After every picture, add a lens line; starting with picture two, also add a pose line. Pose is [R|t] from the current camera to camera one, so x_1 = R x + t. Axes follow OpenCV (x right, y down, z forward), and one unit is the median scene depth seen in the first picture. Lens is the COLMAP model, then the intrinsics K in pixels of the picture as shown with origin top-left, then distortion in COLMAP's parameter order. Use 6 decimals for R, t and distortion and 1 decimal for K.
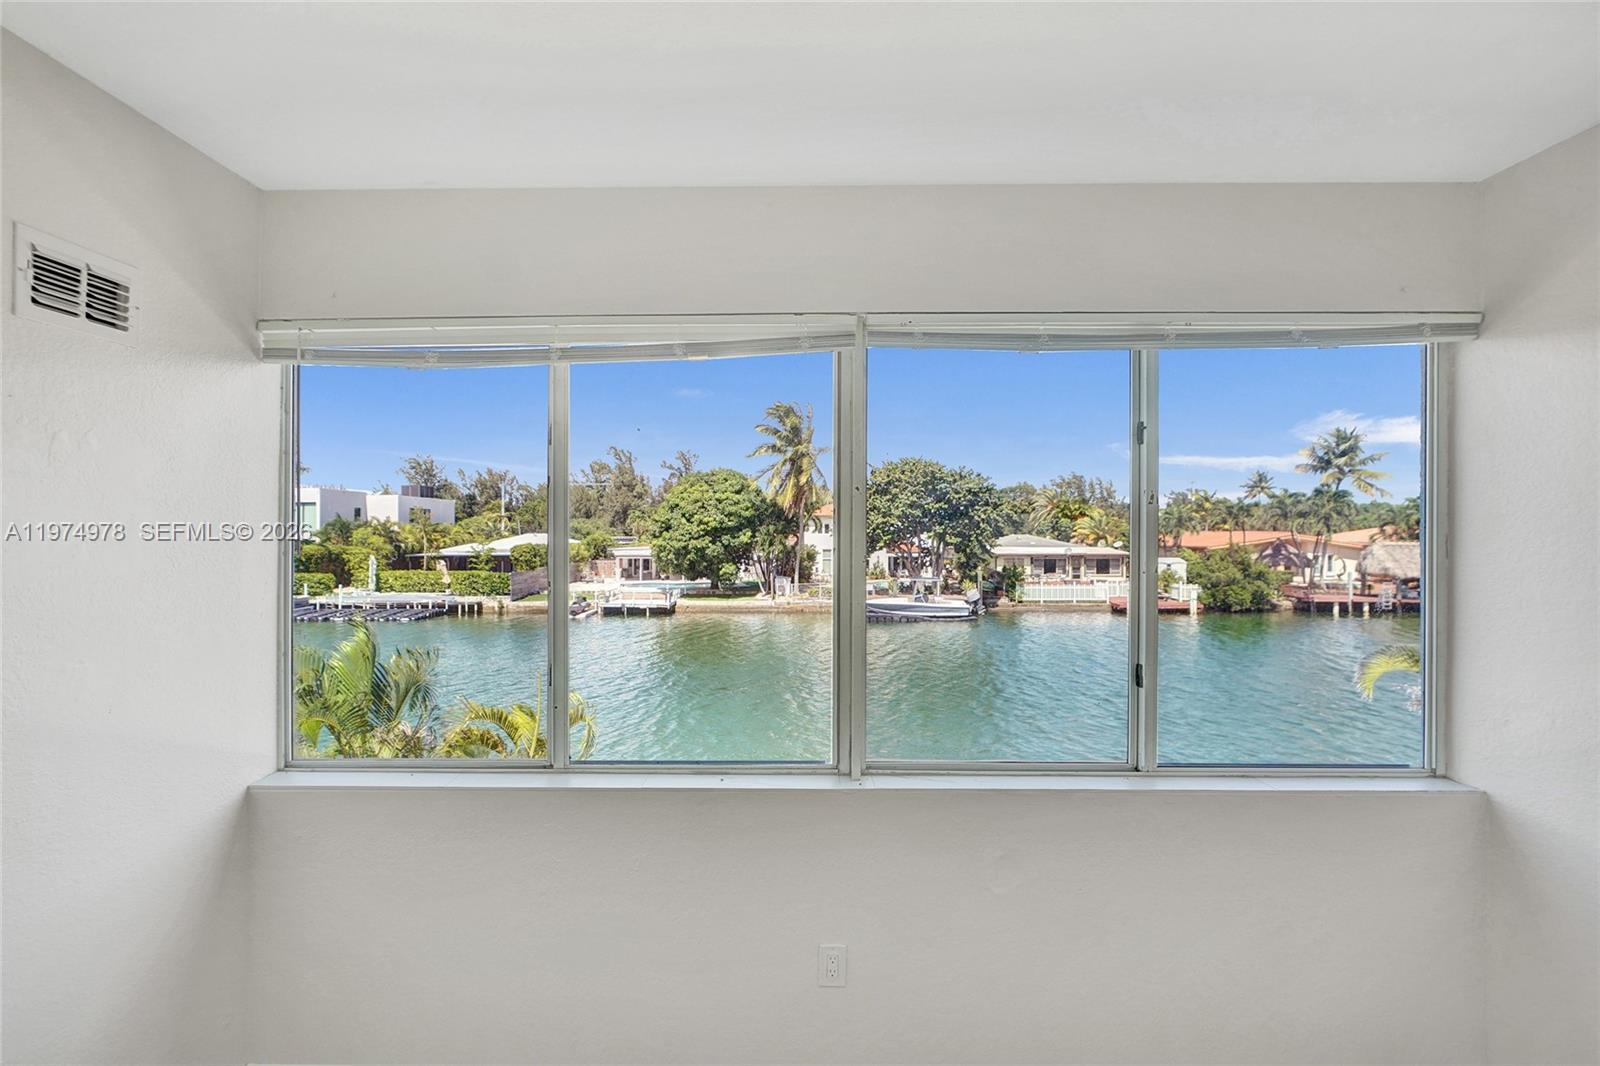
lens RADIAL K [[772.3, 0, 800.0], [0, 772.3, 533.0], [0, 0, 1]] dist [-0.002800, -0.000249]
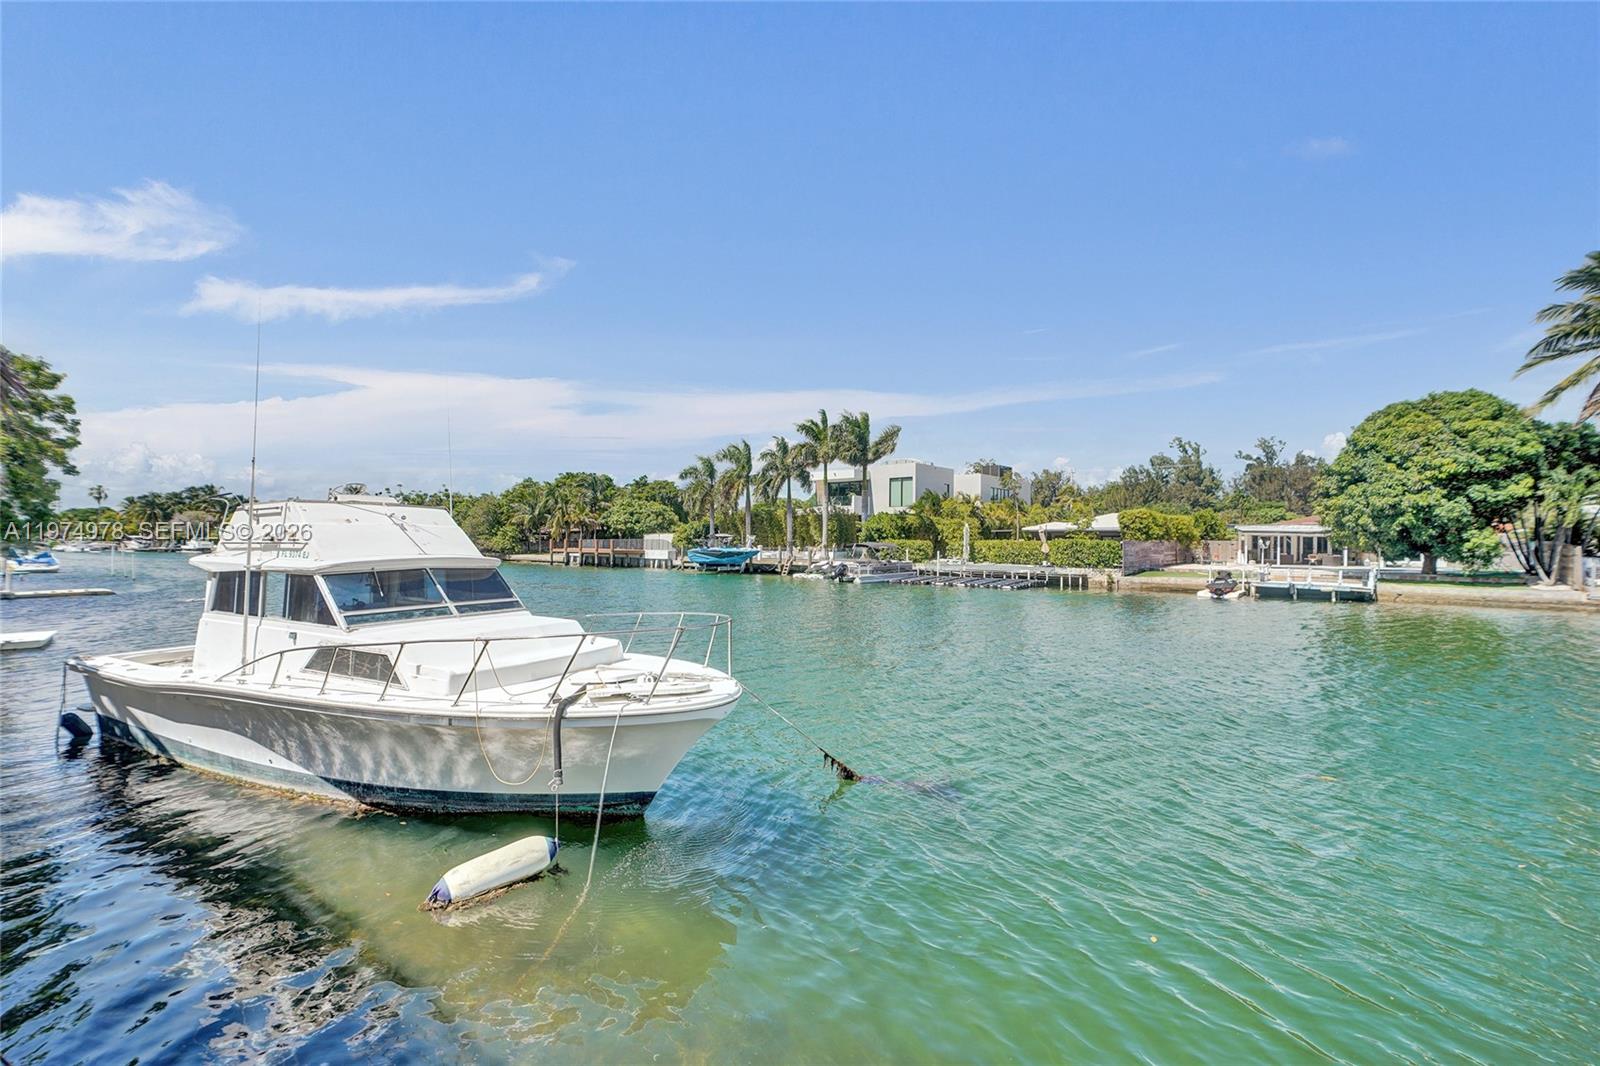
lens RADIAL K [[751.5, 0, 800.0], [0, 751.5, 533.0], [0, 0, 1]] dist [0.000067, 0.015736]
pose [[0.771124, 0.001478, -0.636683, -0.127956], [-0.004531, 0.999985, -0.003166, 0.046538], [0.636668, 0.005326, 0.771119, 0.162470]]
